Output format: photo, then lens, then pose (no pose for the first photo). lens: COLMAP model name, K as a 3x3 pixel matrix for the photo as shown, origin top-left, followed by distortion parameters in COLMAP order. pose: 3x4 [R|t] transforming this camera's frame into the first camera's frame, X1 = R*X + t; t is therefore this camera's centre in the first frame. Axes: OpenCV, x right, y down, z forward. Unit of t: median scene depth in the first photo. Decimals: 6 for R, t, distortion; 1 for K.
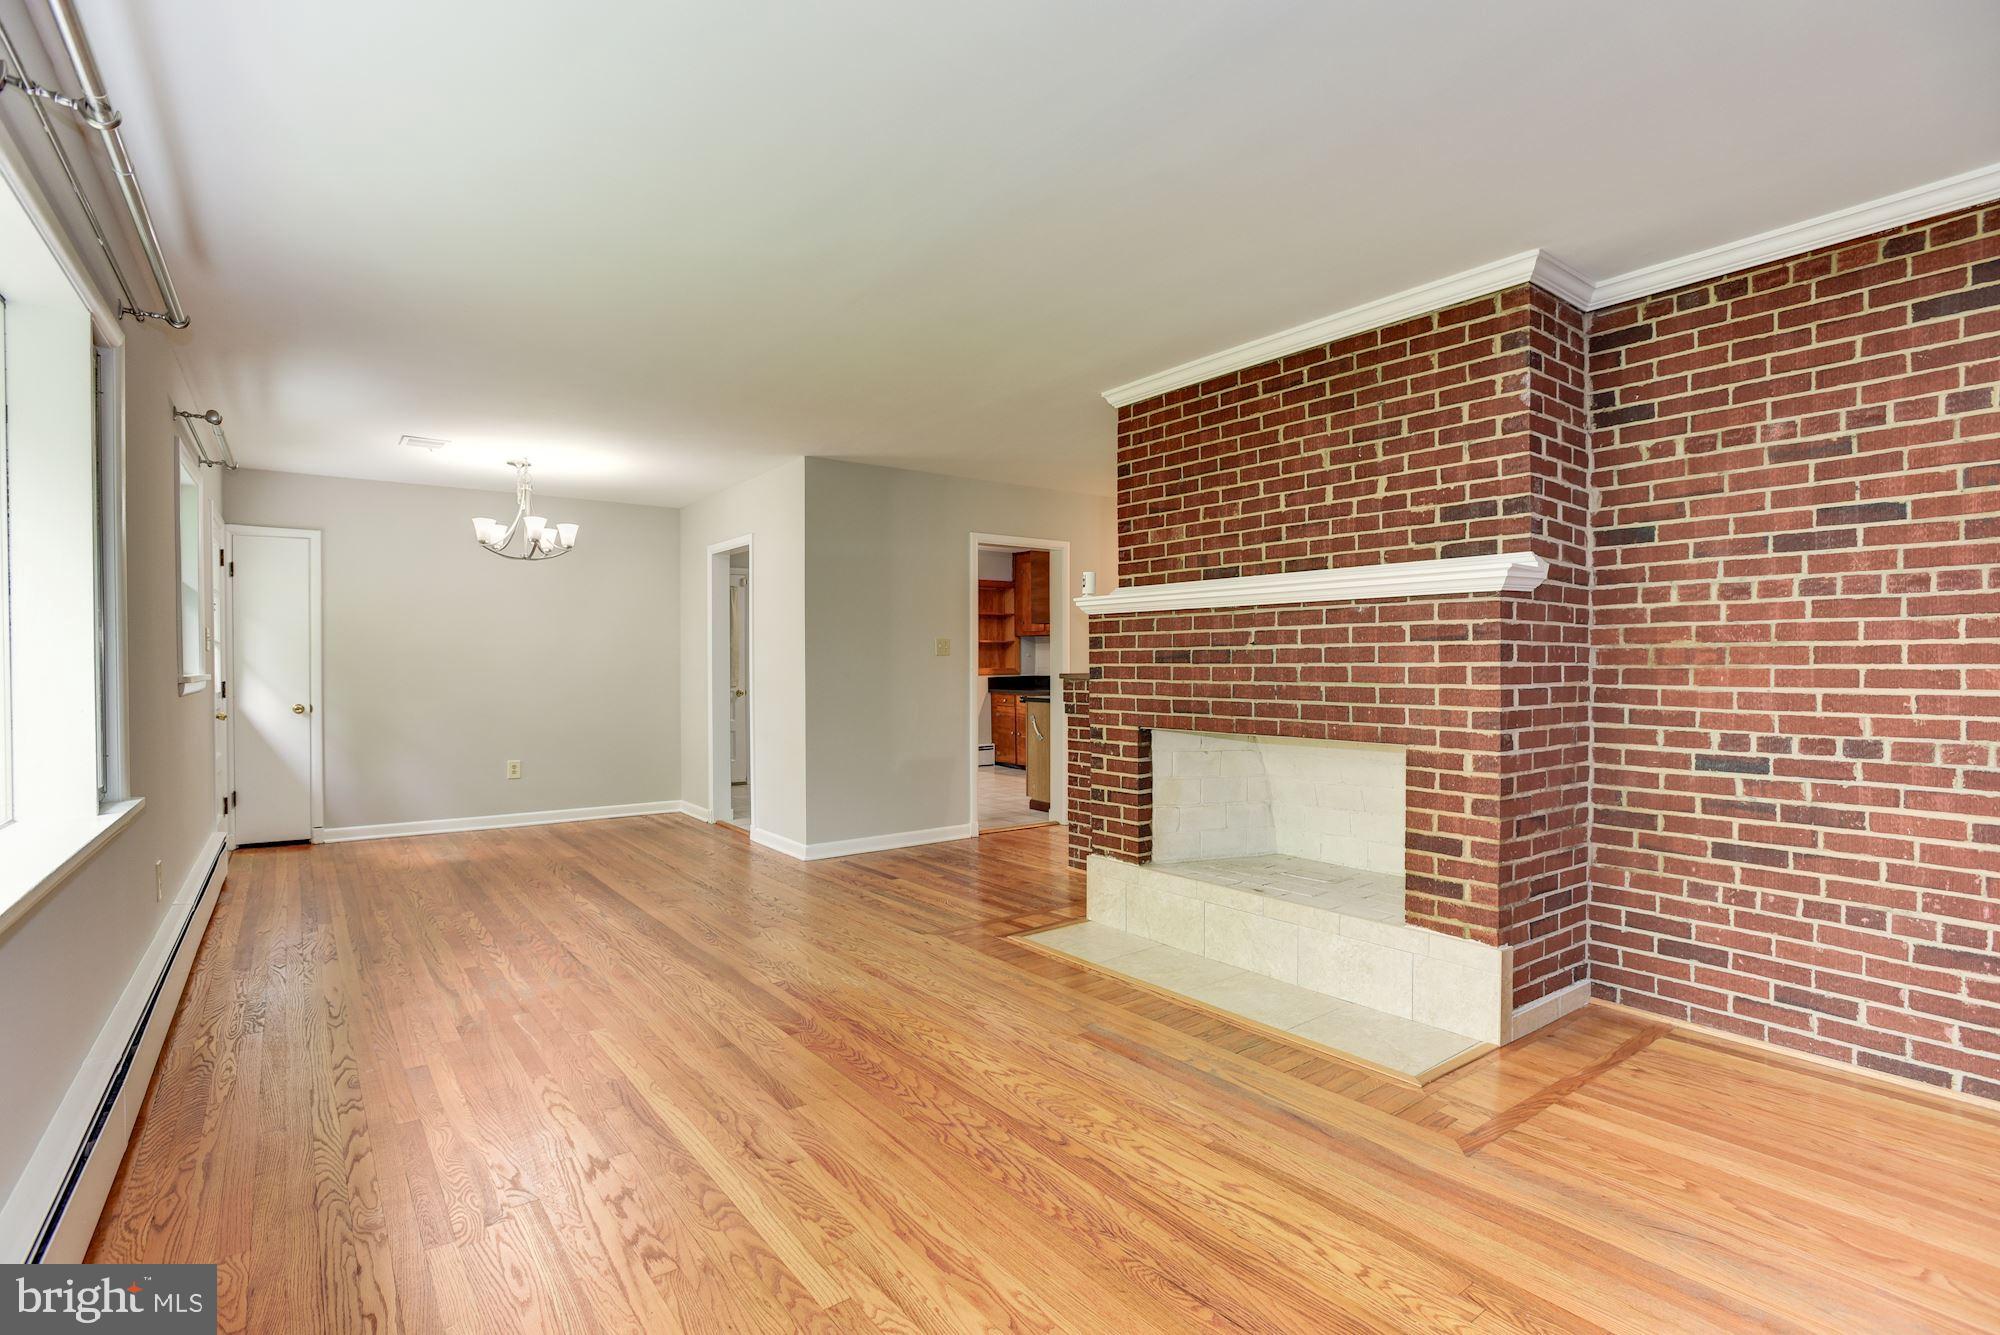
lens RADIAL K [[954.4, 0, 997.7], [0, 954.4, 677.0], [0, 0, 1]] dist [-0.053012, 0.022355]
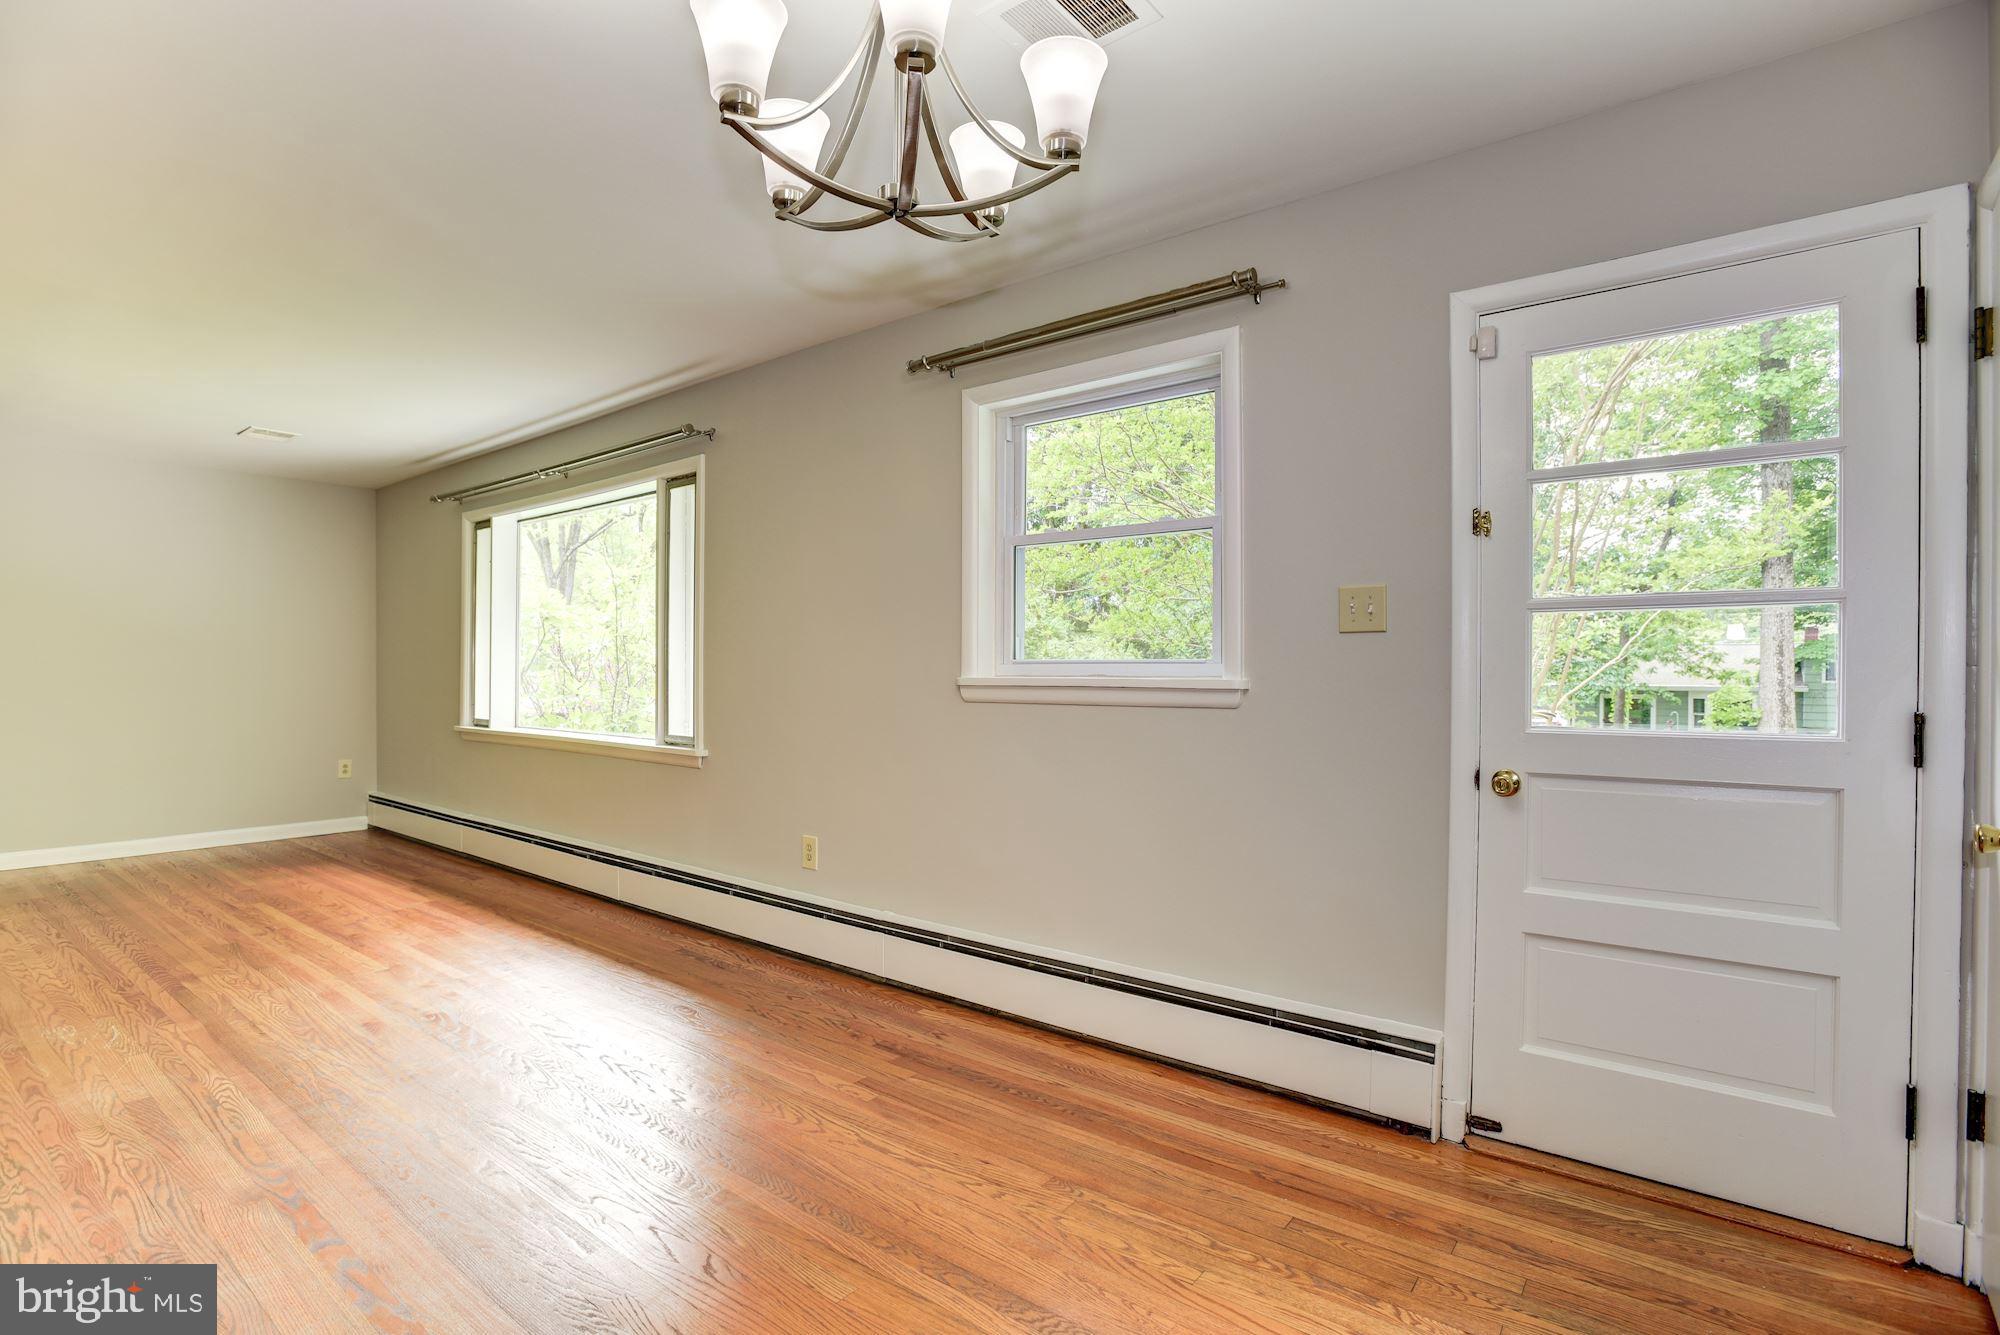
lens RADIAL K [[962.3, 0, 995.7], [0, 962.3, 671.0], [0, 0, 1]] dist [-0.036828, 0.003435]
pose [[-0.967880, 0.001141, -0.251410, -0.767165], [-0.003201, 0.999853, 0.016858, -0.023496], [0.251392, 0.017121, -0.967734, 2.044069]]
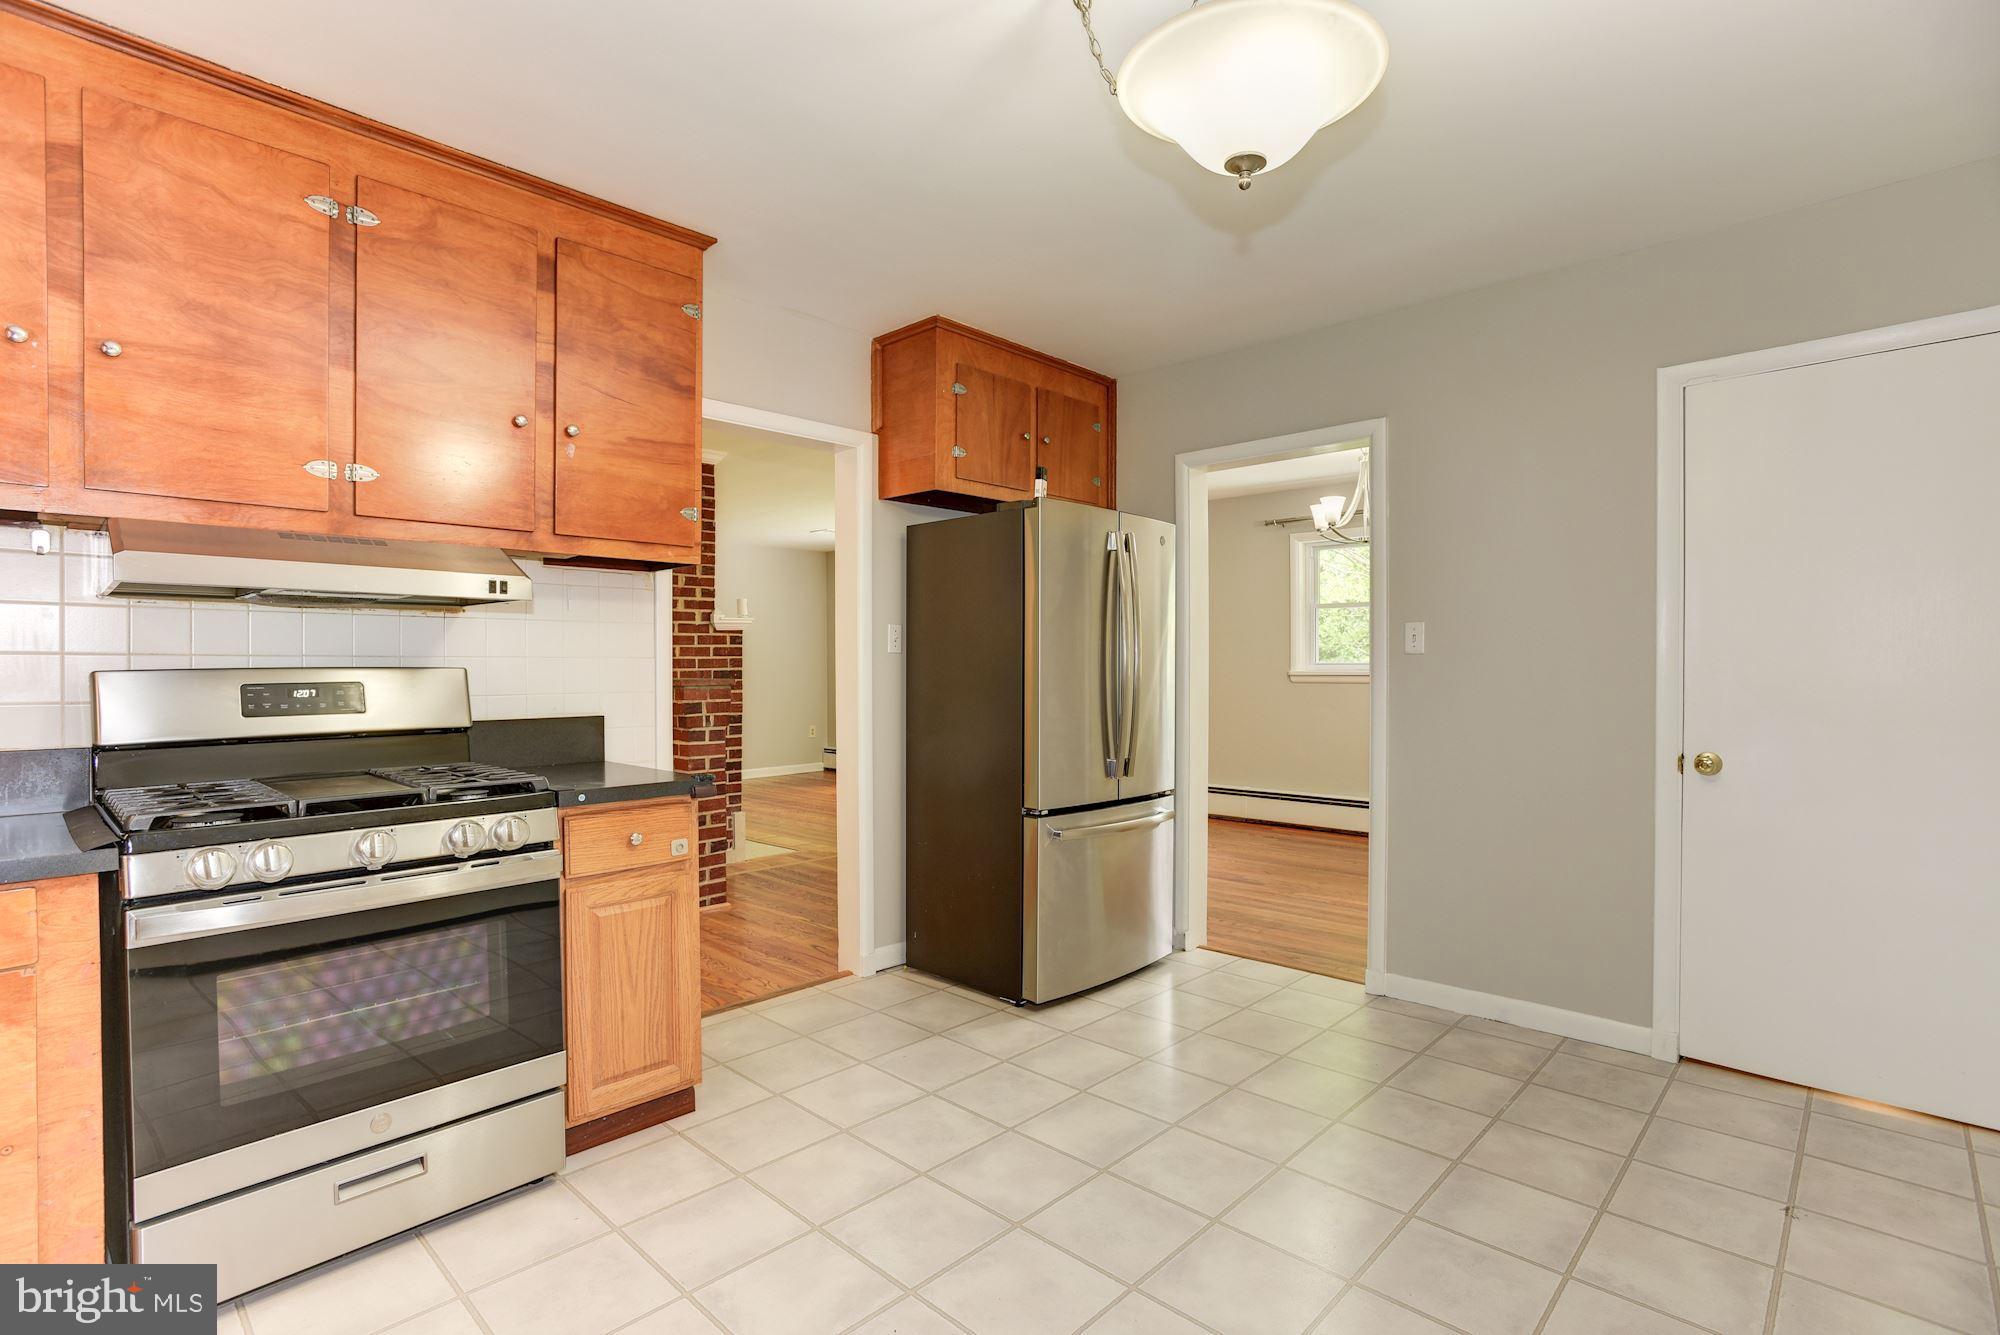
lens RADIAL K [[954.4, 0, 1009.2], [0, 954.4, 669.9], [0, 0, 1]] dist [-0.053012, 0.022355]
pose [[-0.983927, 0.005228, -0.178494, -0.040205], [0.001643, 0.999794, 0.020227, -0.045641], [0.178563, 0.019608, -0.983733, 2.958327]]
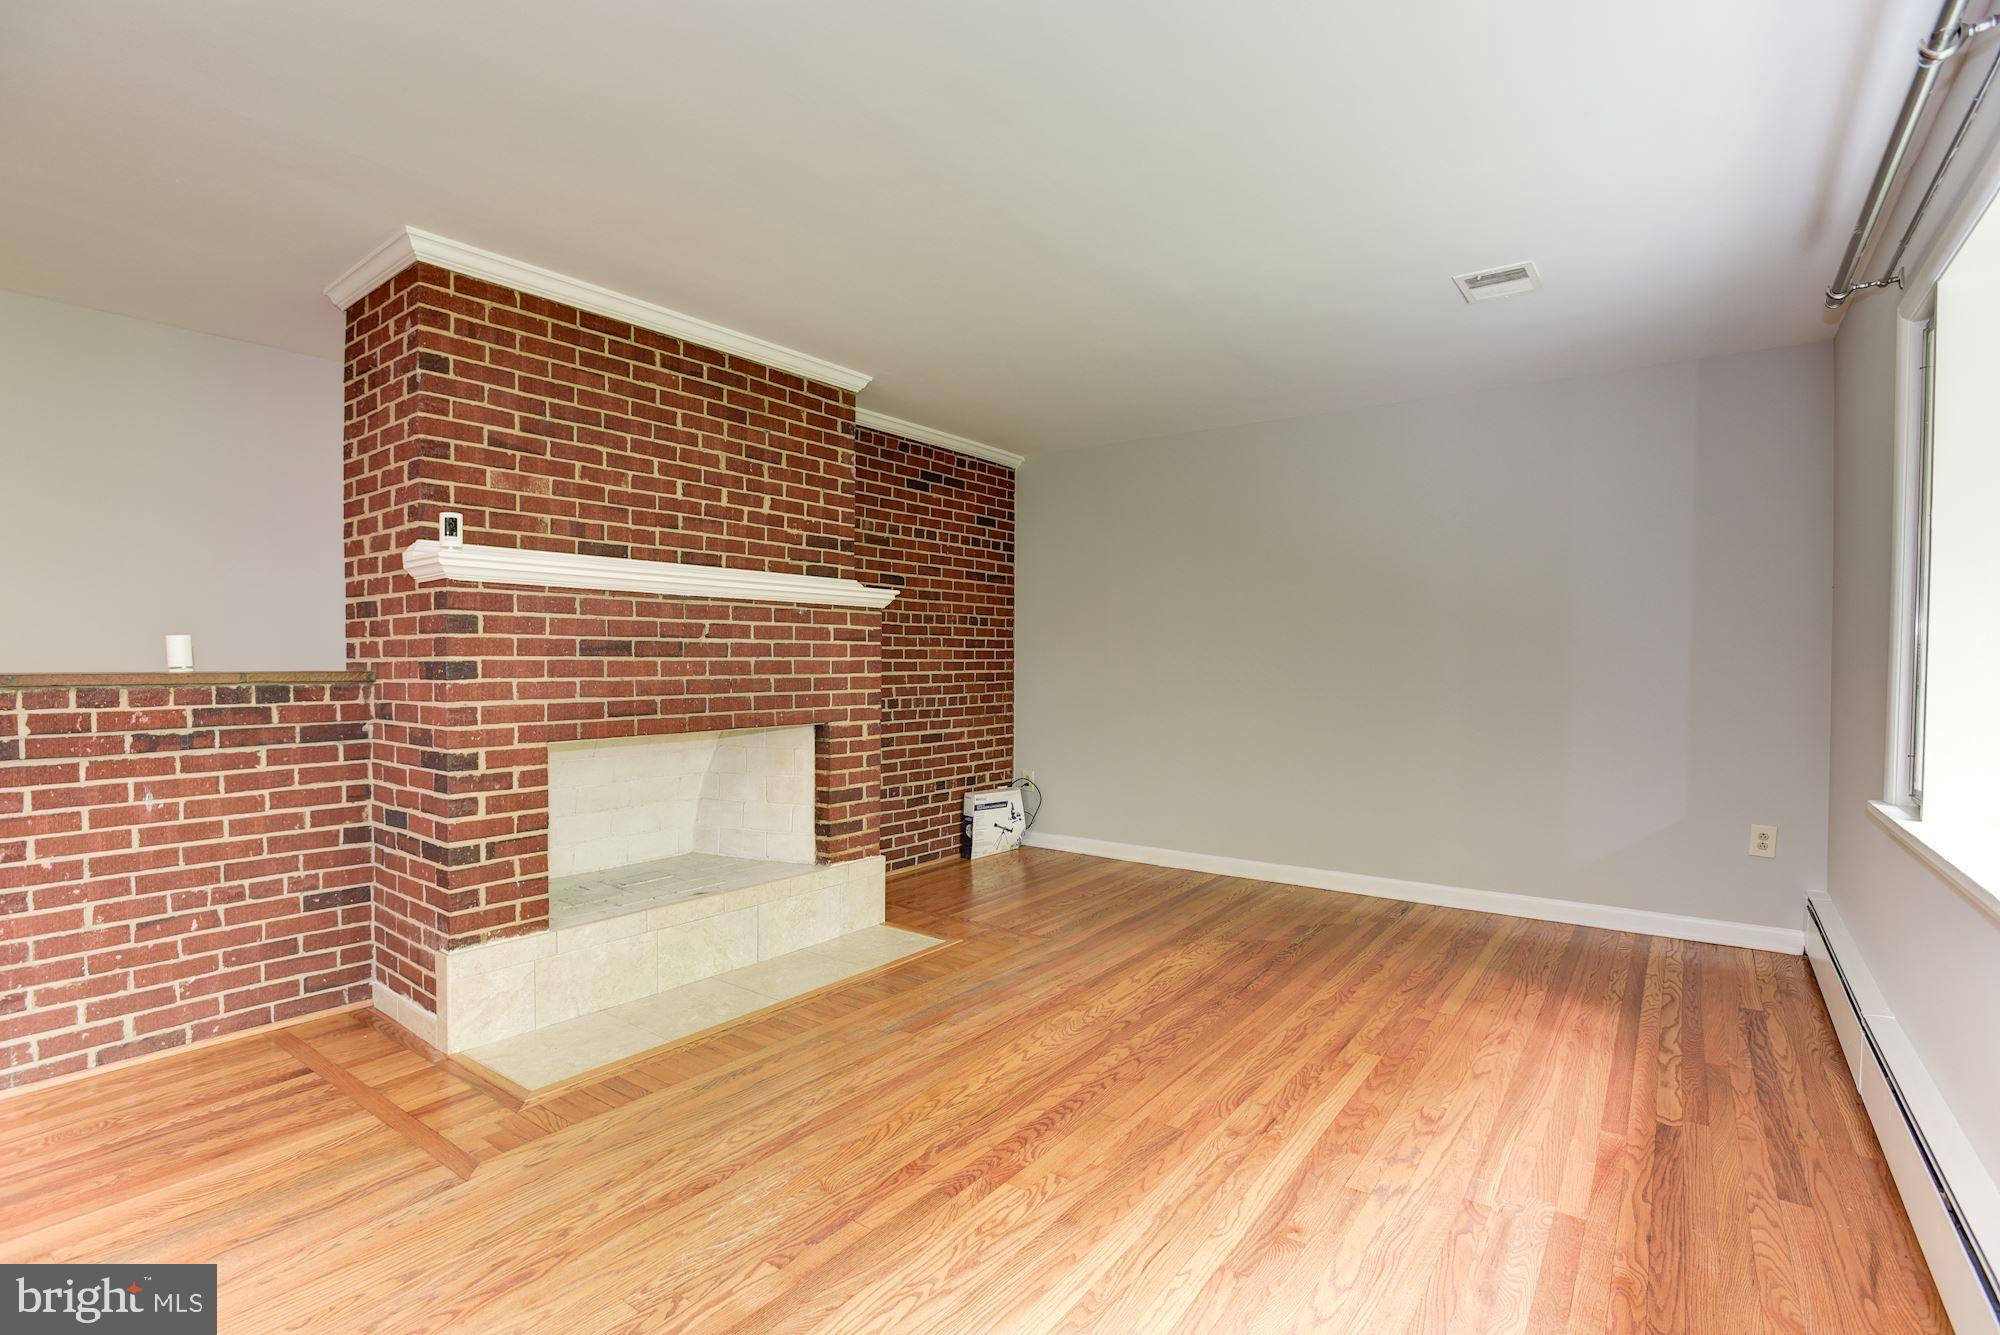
lens RADIAL K [[954.4, 0, 991.2], [0, 954.4, 675.9], [0, 0, 1]] dist [-0.053012, 0.022355]
pose [[-0.279932, -0.016129, 0.959884, -0.763720], [0.008558, 0.999777, 0.019295, -0.011801], [-0.959982, 0.013616, -0.279732, 1.033940]]
